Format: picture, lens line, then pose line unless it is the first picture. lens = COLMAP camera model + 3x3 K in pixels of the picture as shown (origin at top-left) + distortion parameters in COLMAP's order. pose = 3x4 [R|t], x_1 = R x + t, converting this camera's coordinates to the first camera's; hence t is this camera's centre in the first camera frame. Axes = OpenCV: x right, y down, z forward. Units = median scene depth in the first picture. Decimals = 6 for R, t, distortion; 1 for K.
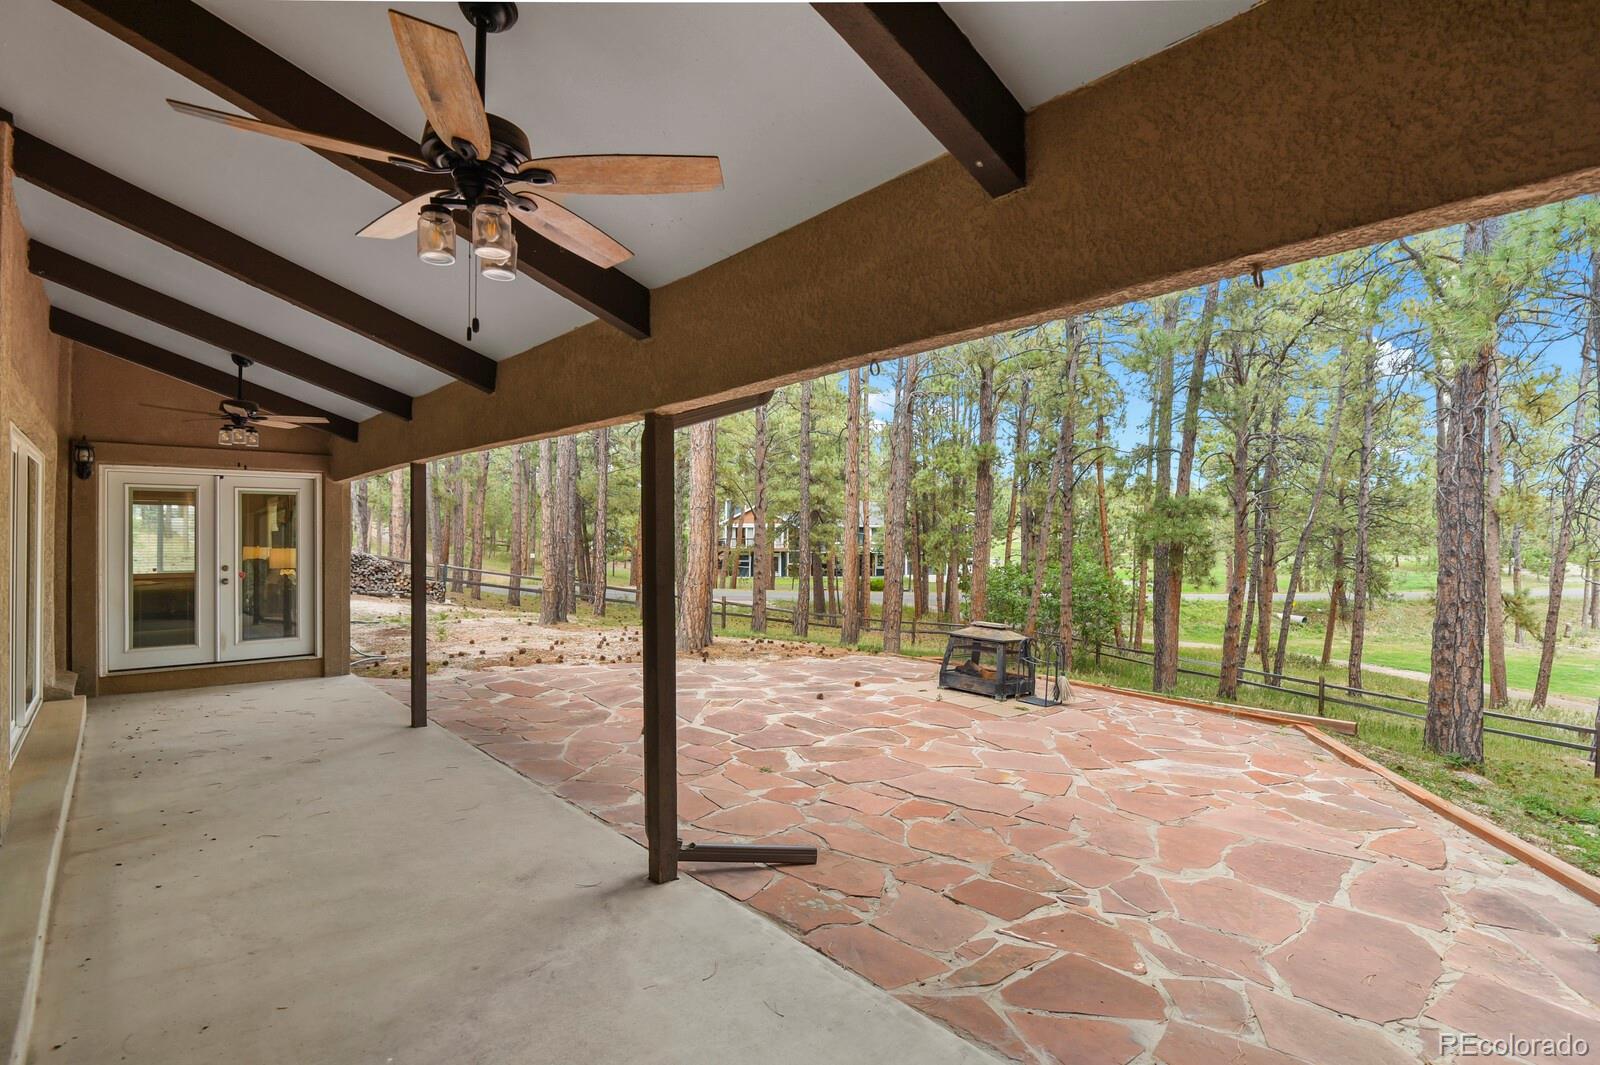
lens RADIAL K [[764.0, 0, 800.0], [0, 764.0, 532.5], [0, 0, 1]] dist [0.000145, 0.000146]
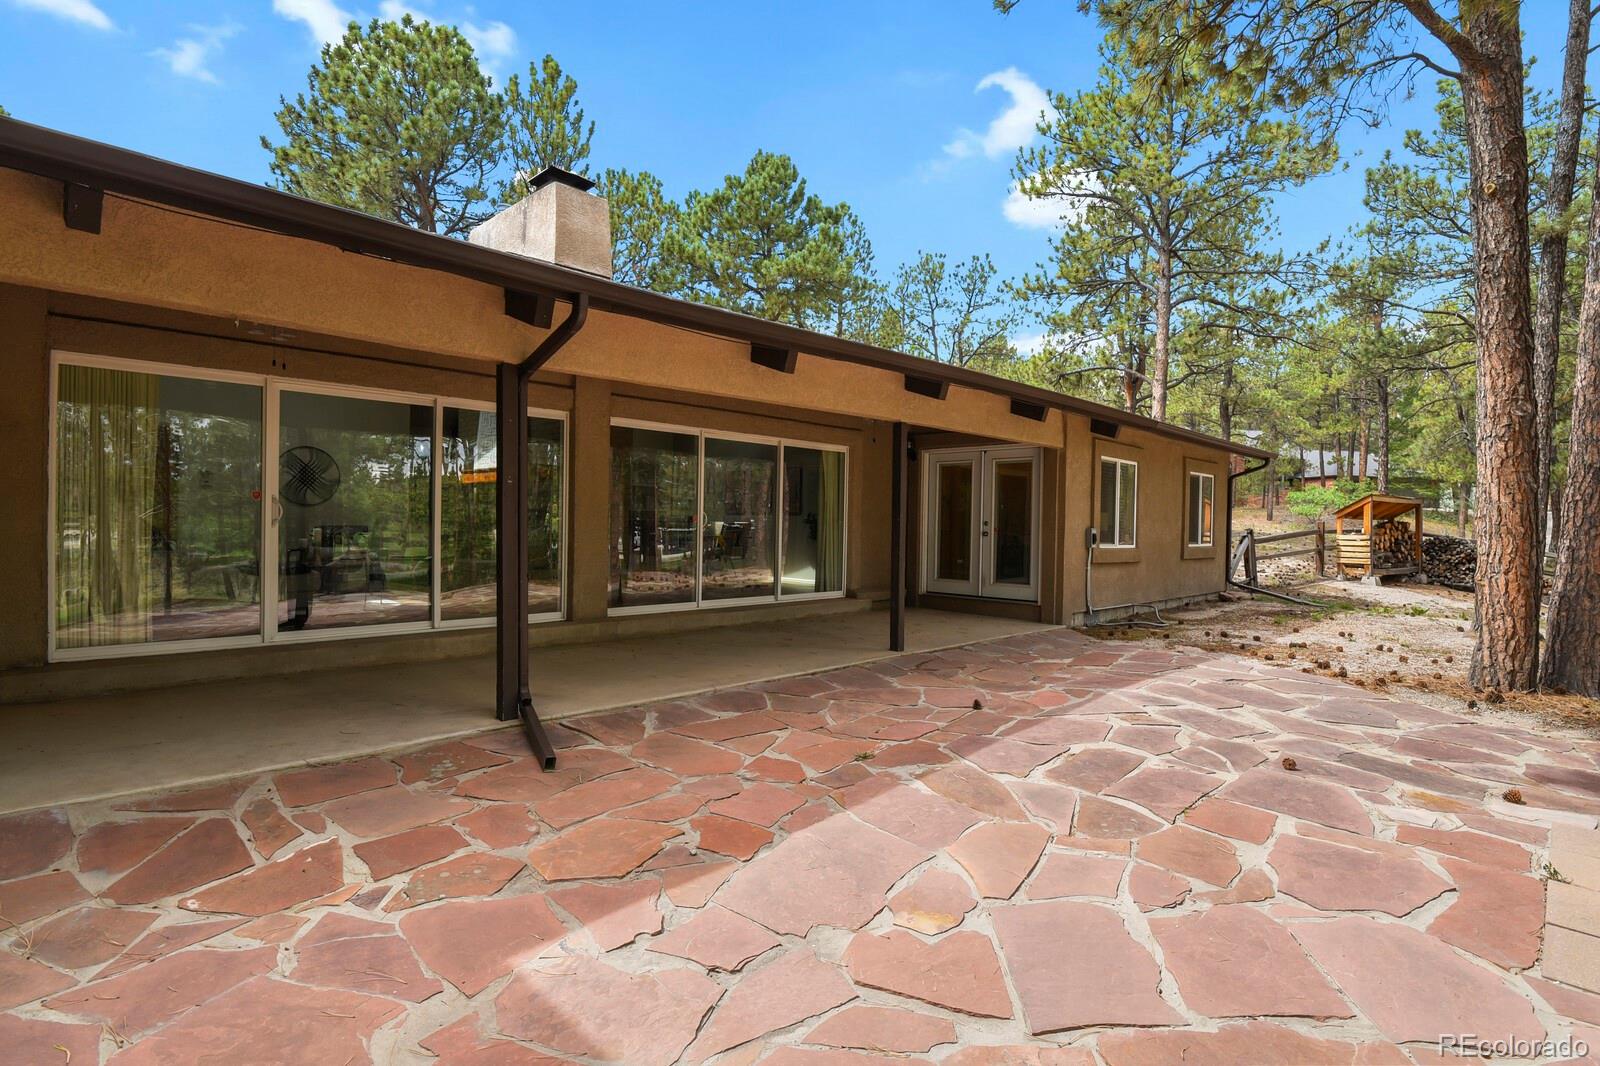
lens RADIAL K [[769.4, 0, 800.0], [0, 769.4, 533.0], [0, 0, 1]] dist [-0.001233, -0.000884]
pose [[0.080379, 0.011094, -0.996703, 1.131747], [-0.002698, 0.999937, 0.010913, 0.112414], [0.996761, 0.001812, 0.080404, 1.341879]]
